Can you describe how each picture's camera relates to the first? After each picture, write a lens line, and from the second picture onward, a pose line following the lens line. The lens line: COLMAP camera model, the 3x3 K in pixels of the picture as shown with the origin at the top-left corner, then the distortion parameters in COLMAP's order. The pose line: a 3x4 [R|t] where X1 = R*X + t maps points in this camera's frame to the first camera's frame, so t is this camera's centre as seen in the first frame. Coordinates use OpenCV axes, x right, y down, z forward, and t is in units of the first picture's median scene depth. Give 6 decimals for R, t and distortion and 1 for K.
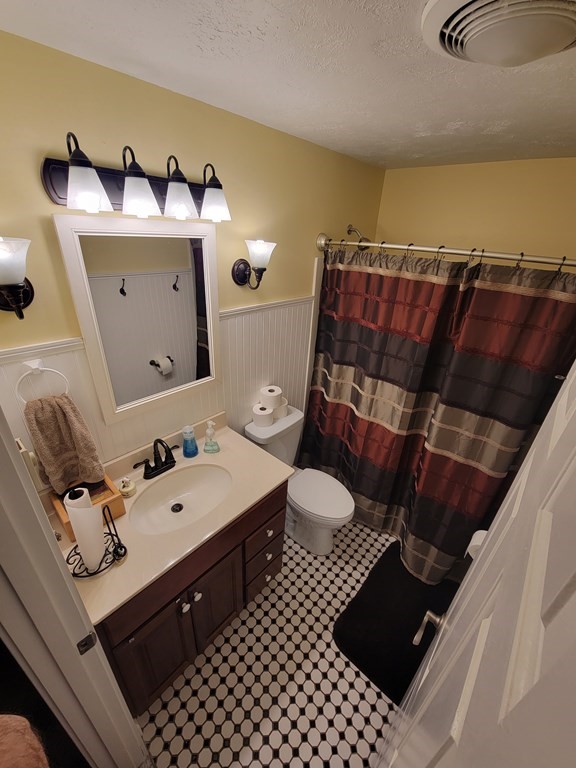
lens RADIAL K [[312.0, 0, 290.0], [0, 312.0, 388.8], [0, 0, 1]] dist [0.001815, -0.002035]
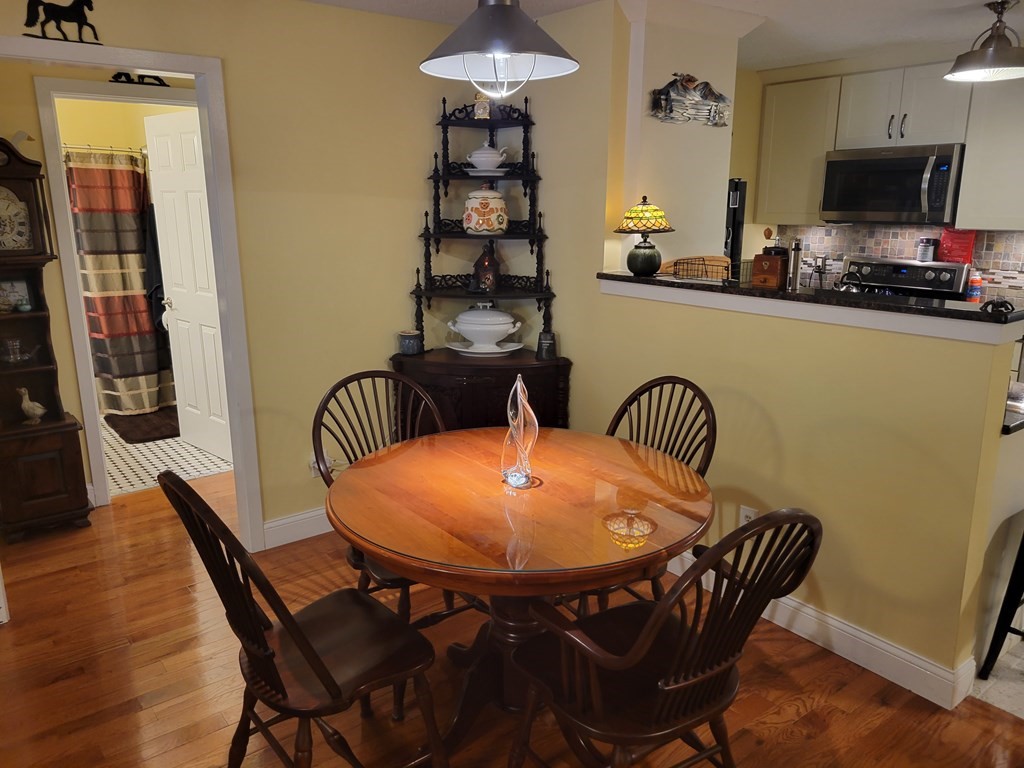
lens RADIAL K [[771.2, 0, 514.3], [0, 771.2, 385.8], [0, 0, 1]] dist [0.029485, 0.000713]
pose [[0.183191, -0.288752, 0.939714, -2.598785], [0.461498, 0.869276, 0.177142, 0.826348], [-0.868021, 0.401225, 0.292502, -1.388017]]
